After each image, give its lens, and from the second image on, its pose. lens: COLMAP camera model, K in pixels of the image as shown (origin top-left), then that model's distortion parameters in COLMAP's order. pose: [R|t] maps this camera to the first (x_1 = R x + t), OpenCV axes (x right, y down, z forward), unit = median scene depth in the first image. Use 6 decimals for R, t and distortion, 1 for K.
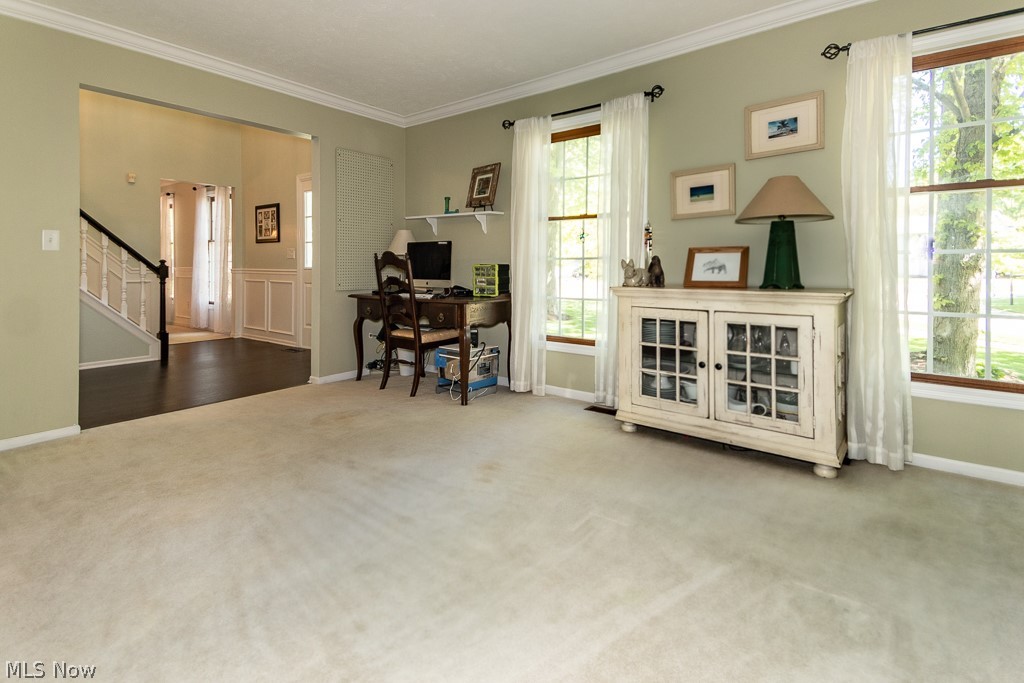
lens RADIAL K [[499.4, 0, 499.7], [0, 499.4, 267.0], [0, 0, 1]] dist [0.033060, -0.005244]
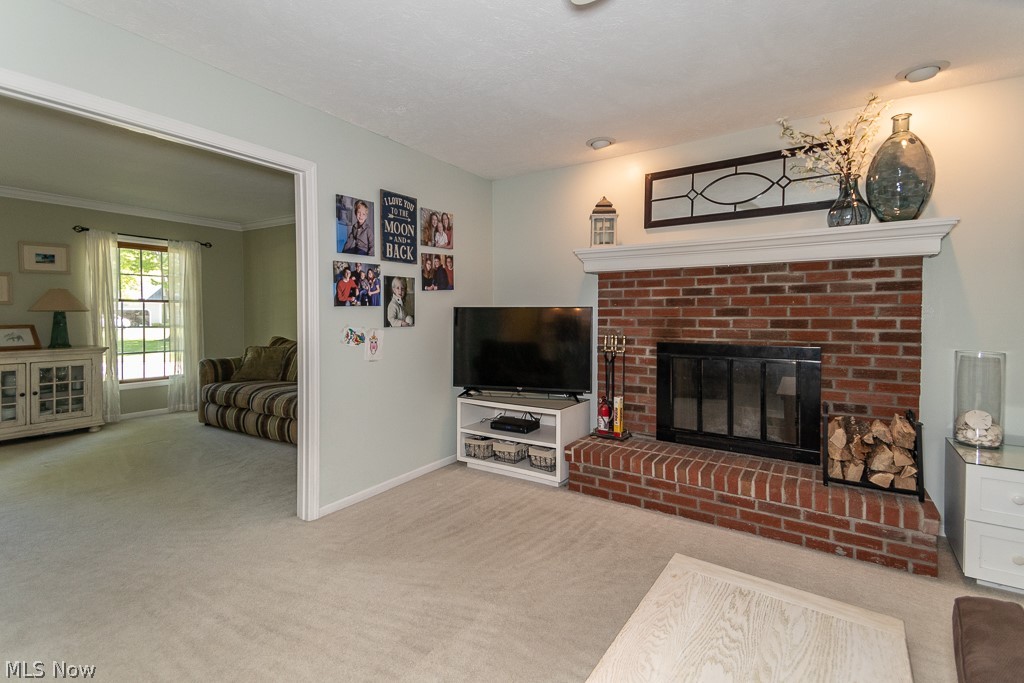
lens RADIAL K [[472.2, 0, 504.5], [0, 472.2, 324.8], [0, 0, 1]] dist [0.052431, -0.011183]
pose [[-0.116955, -0.019715, 0.992941, -1.363370], [-0.003646, 0.999805, 0.019421, -0.079087], [-0.993130, -0.001349, -0.117004, -0.419040]]
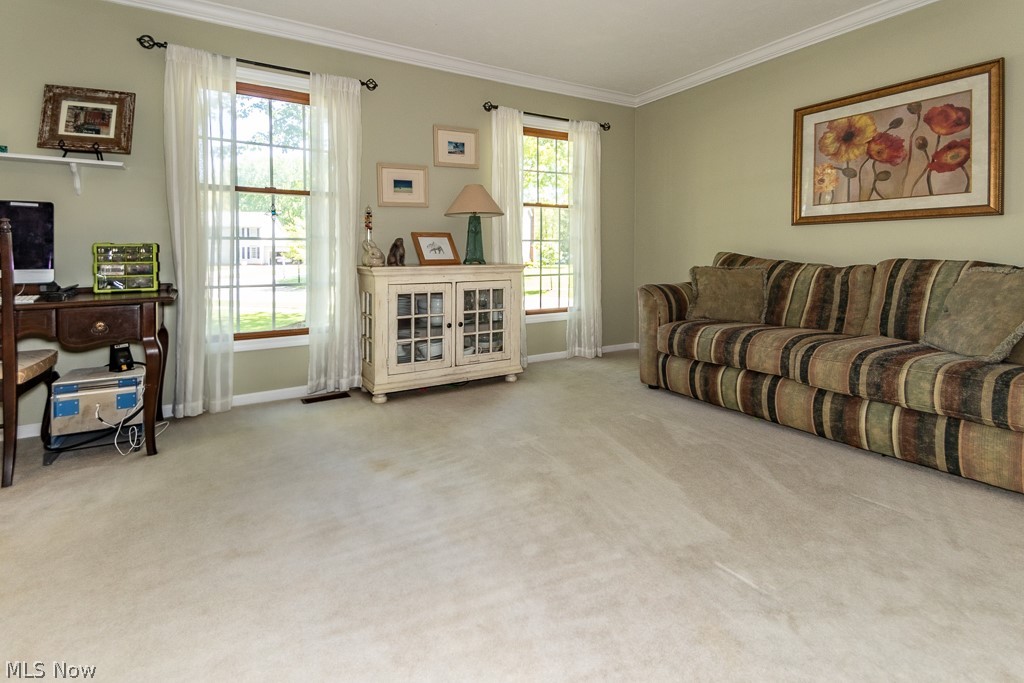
lens RADIAL K [[499.4, 0, 515.5], [0, 499.4, 262.3], [0, 0, 1]] dist [0.033060, -0.005244]
pose [[0.328734, -0.016278, 0.944282, -0.675538], [0.005861, 0.999867, 0.015195, 0.016626], [-0.944404, 0.000539, 0.328786, 0.398983]]
